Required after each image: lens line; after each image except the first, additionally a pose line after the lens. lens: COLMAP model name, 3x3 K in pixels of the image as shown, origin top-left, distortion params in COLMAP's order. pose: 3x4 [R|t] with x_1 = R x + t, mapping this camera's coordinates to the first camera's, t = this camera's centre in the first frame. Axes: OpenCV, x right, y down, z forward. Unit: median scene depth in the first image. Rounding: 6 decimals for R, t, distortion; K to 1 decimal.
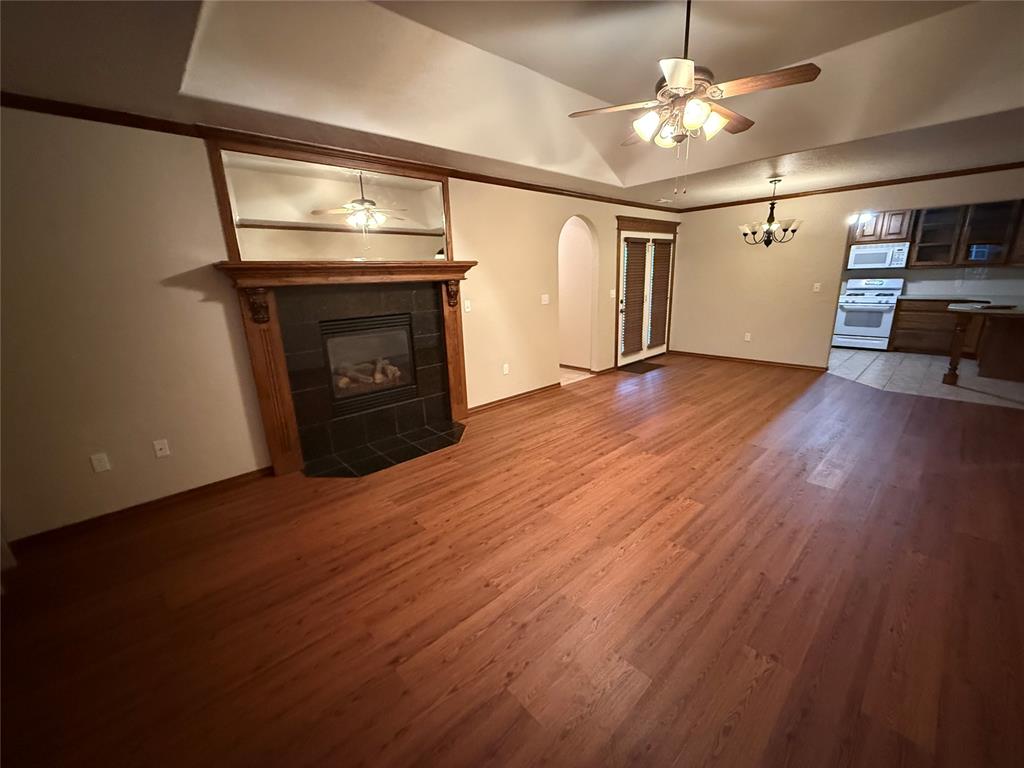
lens RADIAL K [[409.9, 0, 509.2], [0, 409.9, 383.2], [0, 0, 1]] dist [0.002112, 0.000183]
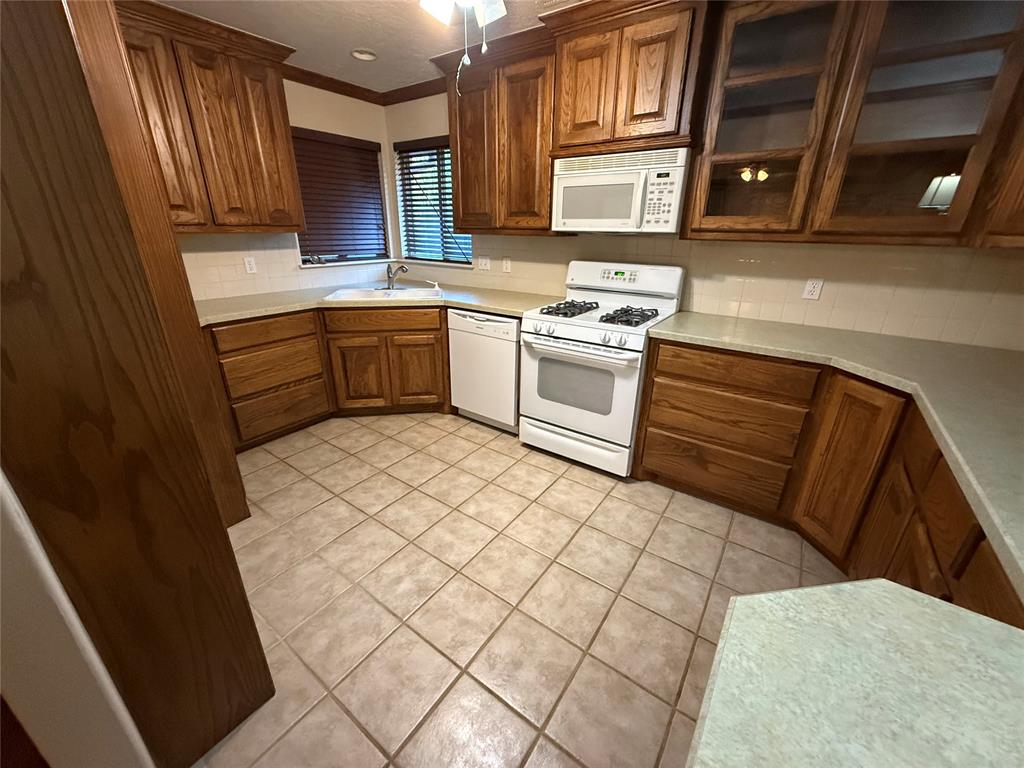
lens RADIAL K [[409.9, 0, 509.0], [0, 409.9, 386.5], [0, 0, 1]] dist [0.002112, 0.000183]
pose [[0.982452, -0.028965, 0.184254, 0.766430], [0.008837, 0.993988, 0.109136, -0.198263], [-0.186307, -0.105592, 0.976801, 0.694723]]
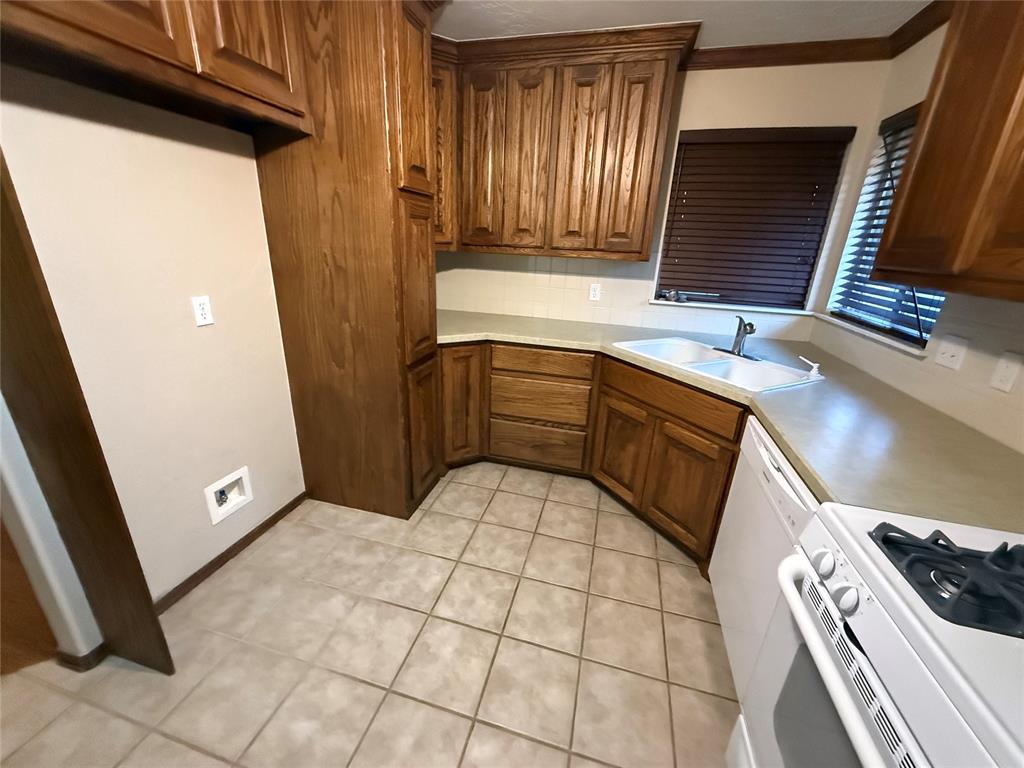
lens RADIAL K [[409.9, 0, 508.5], [0, 409.9, 384.9], [0, 0, 1]] dist [0.002112, 0.000183]
pose [[0.512922, 0.334024, -0.790783, 0.887893], [-0.276626, 0.936367, 0.216092, -0.258888], [0.812643, 0.107913, 0.572683, 0.891565]]
